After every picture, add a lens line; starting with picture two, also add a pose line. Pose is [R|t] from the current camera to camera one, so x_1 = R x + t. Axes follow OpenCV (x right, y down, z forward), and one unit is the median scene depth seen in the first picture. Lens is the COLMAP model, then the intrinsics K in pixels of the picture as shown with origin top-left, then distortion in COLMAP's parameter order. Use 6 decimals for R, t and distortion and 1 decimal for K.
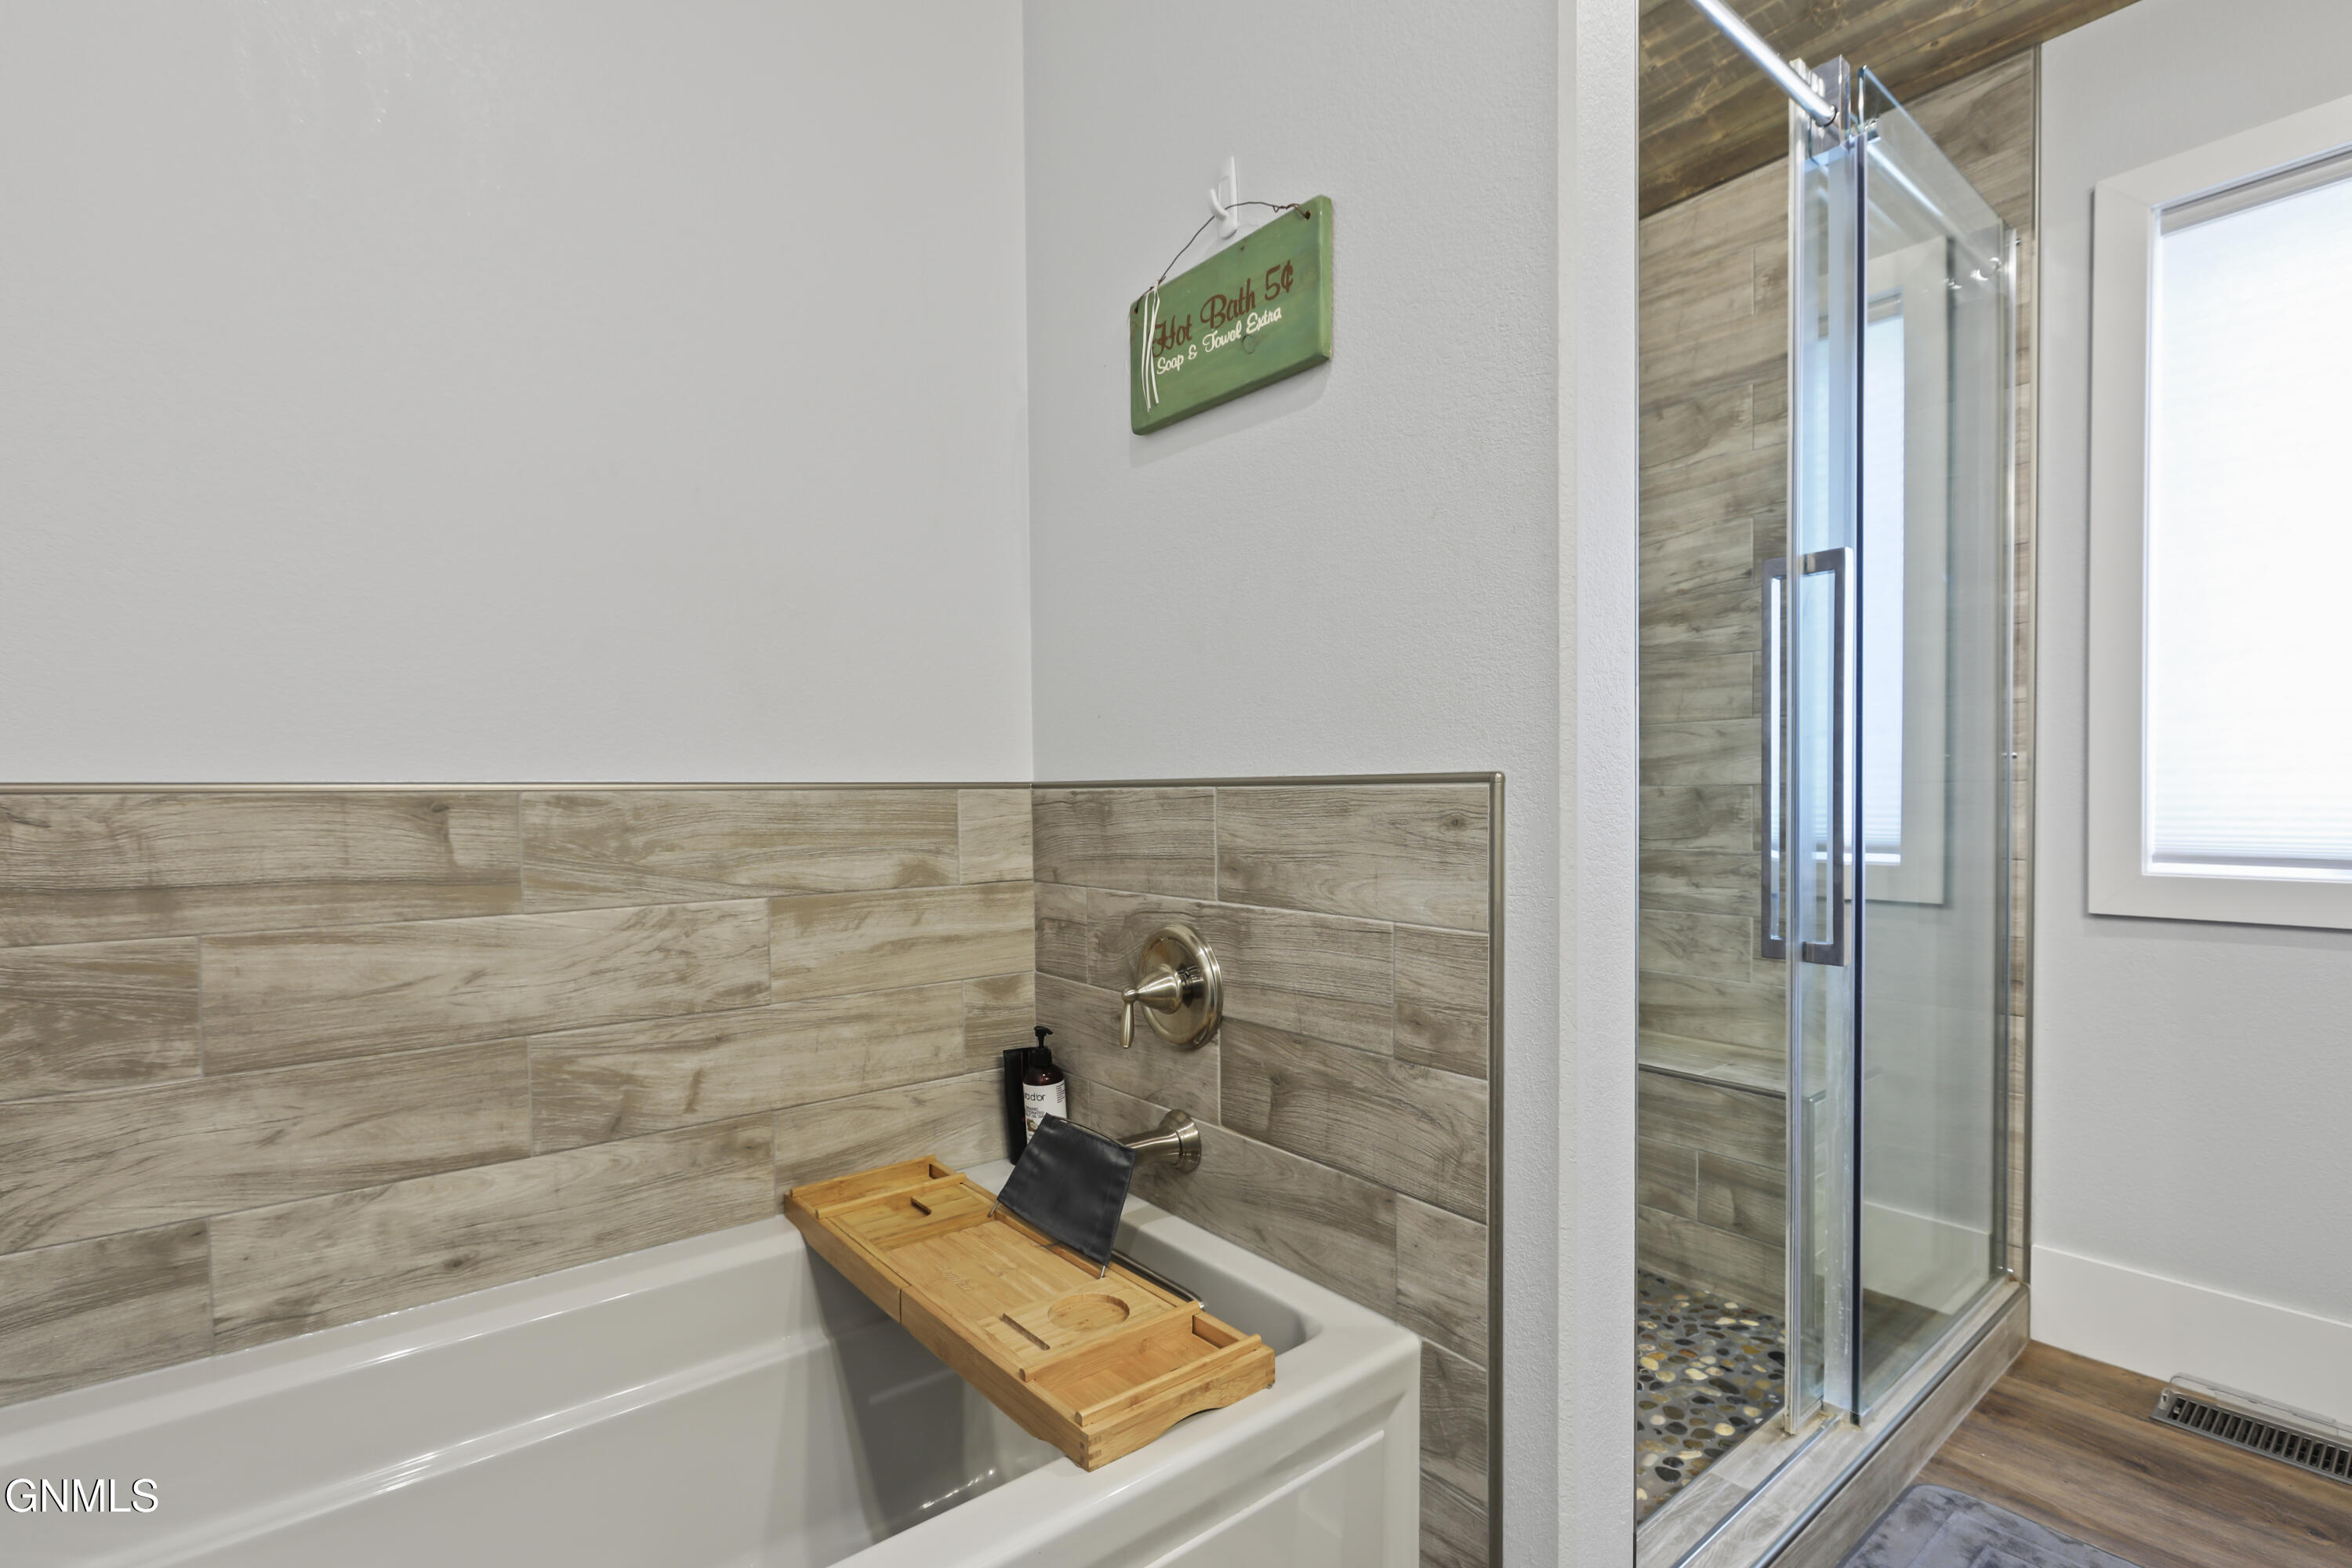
lens RADIAL K [[1082.7, 0, 1176.9], [0, 1082.7, 819.9], [0, 0, 1]] dist [0.001182, -0.000121]
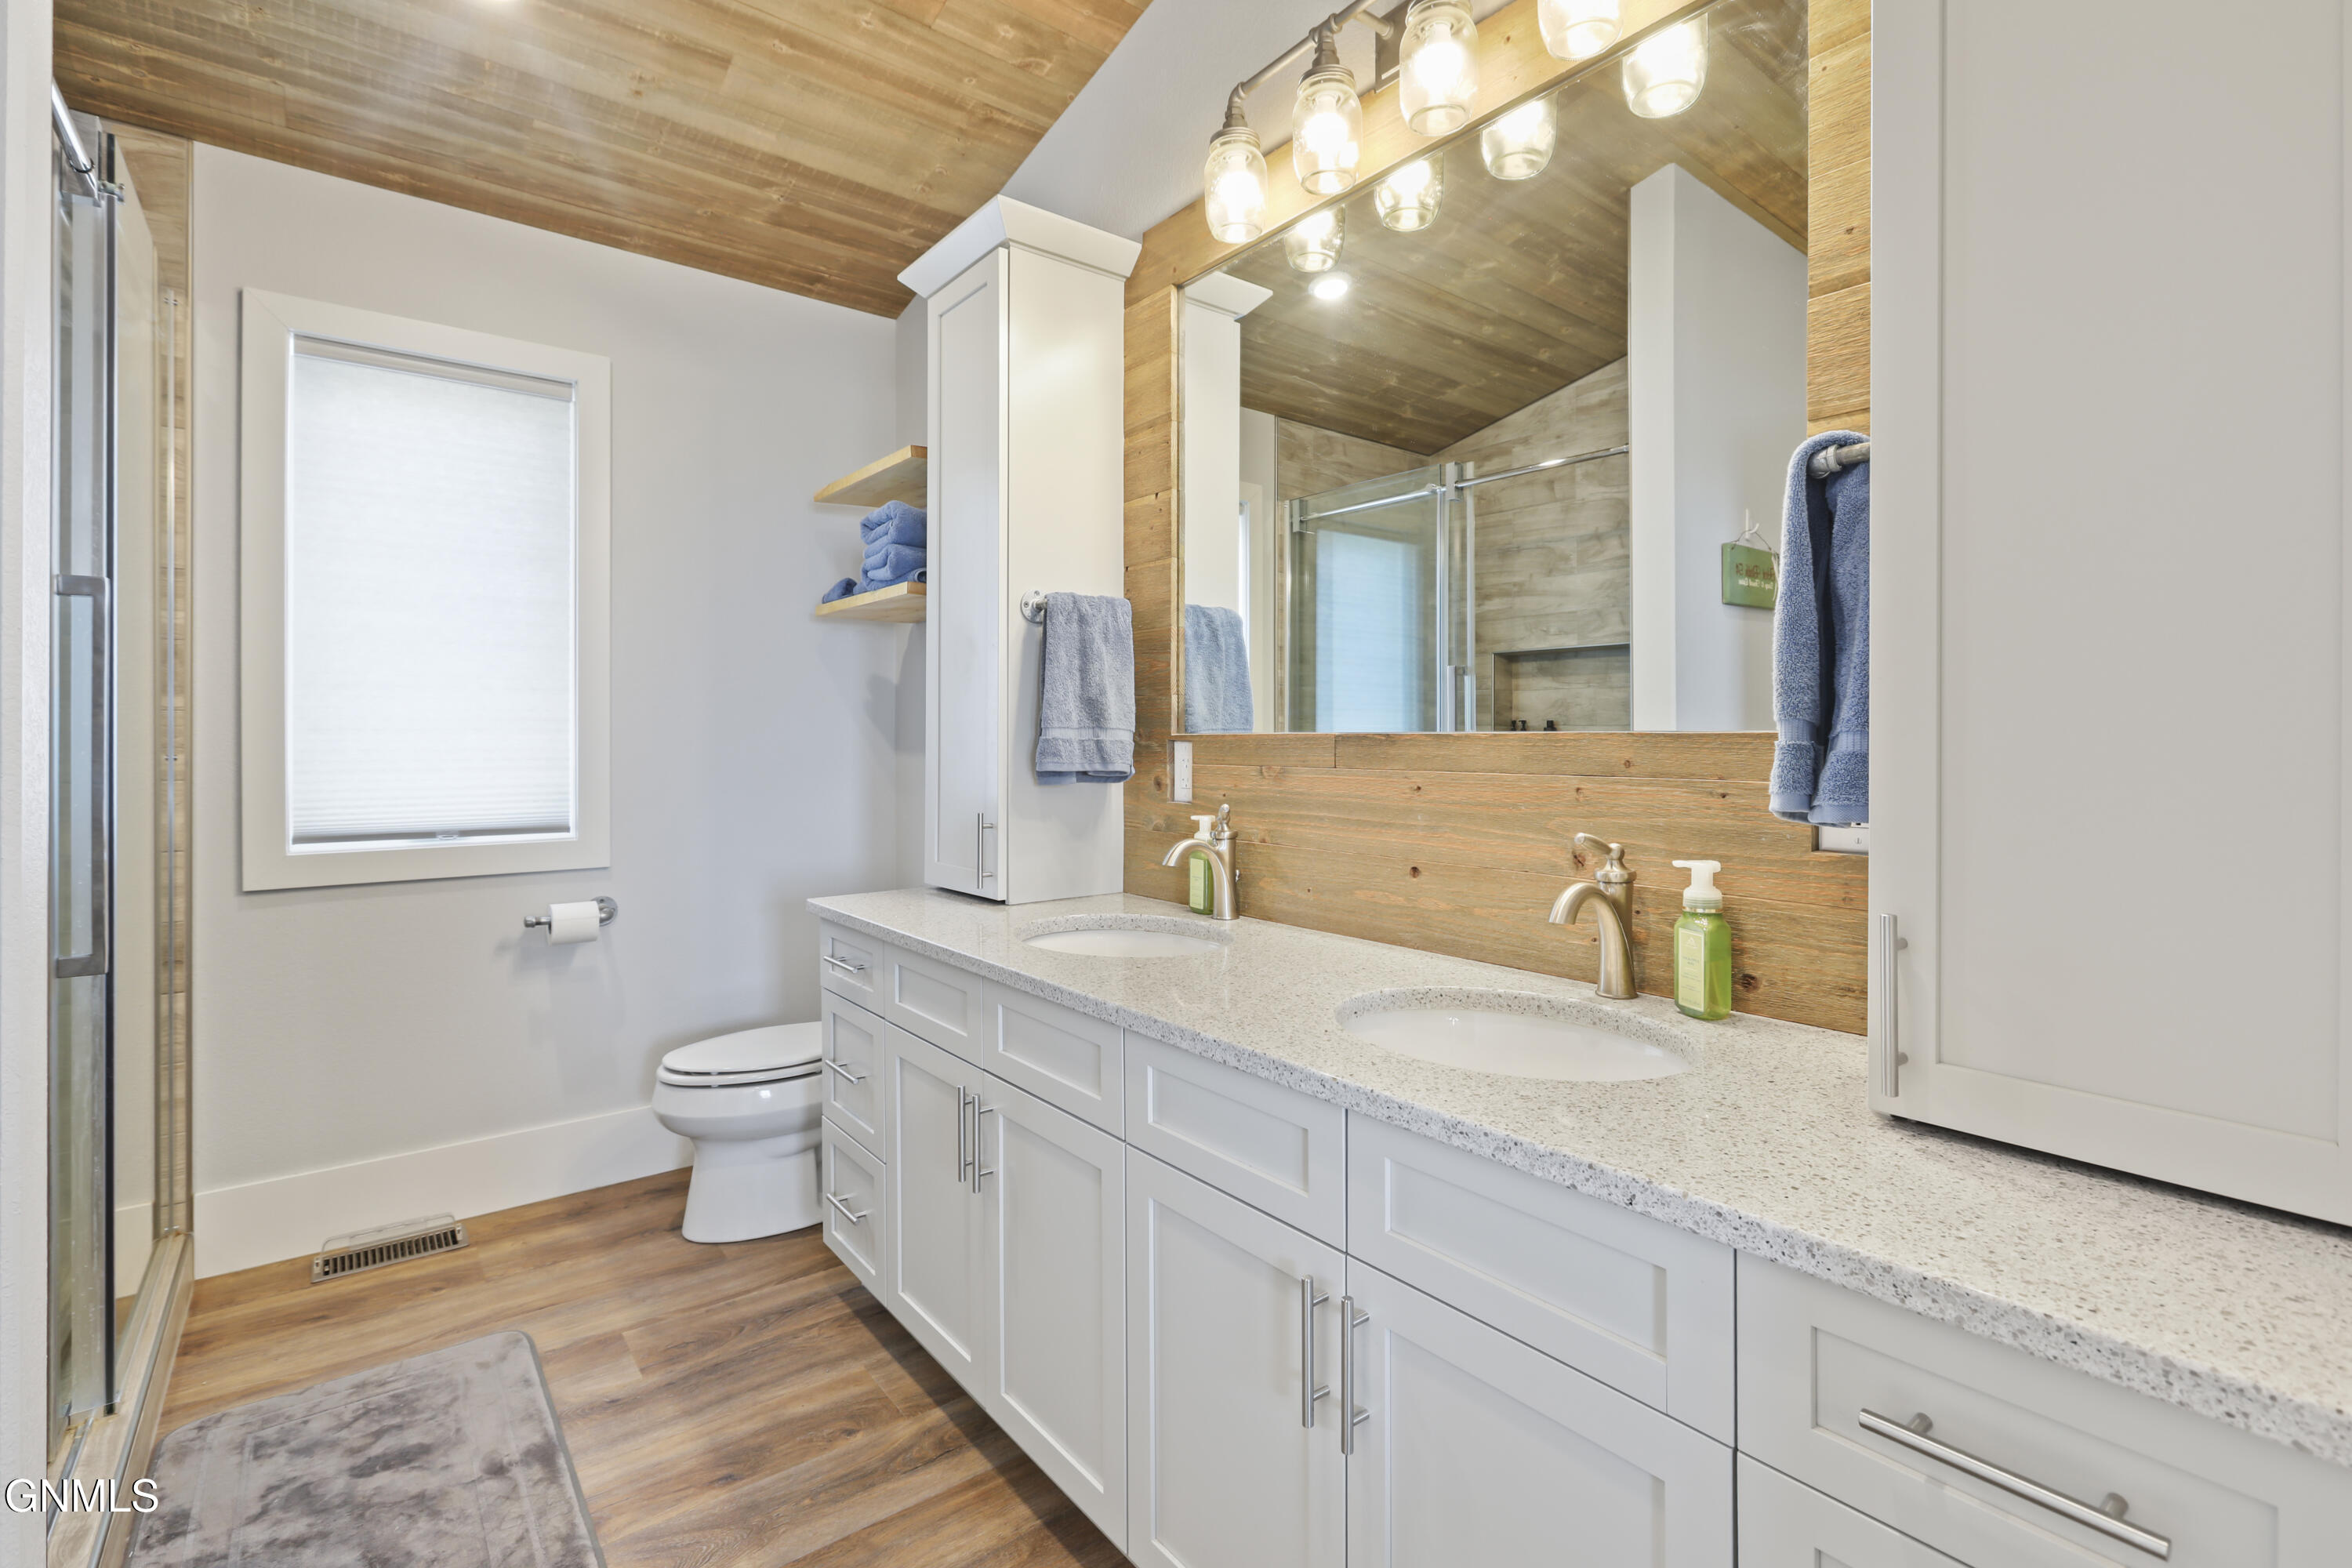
lens RADIAL K [[1046.8, 0, 1179.2], [0, 1046.8, 751.3], [0, 0, 1]] dist [-0.000770, 0.000015]
pose [[0.012718, 0.001109, 0.999919, -0.303532], [0.024588, 0.999697, -0.001421, -0.042237], [-0.999617, 0.024604, 0.012687, -0.043111]]
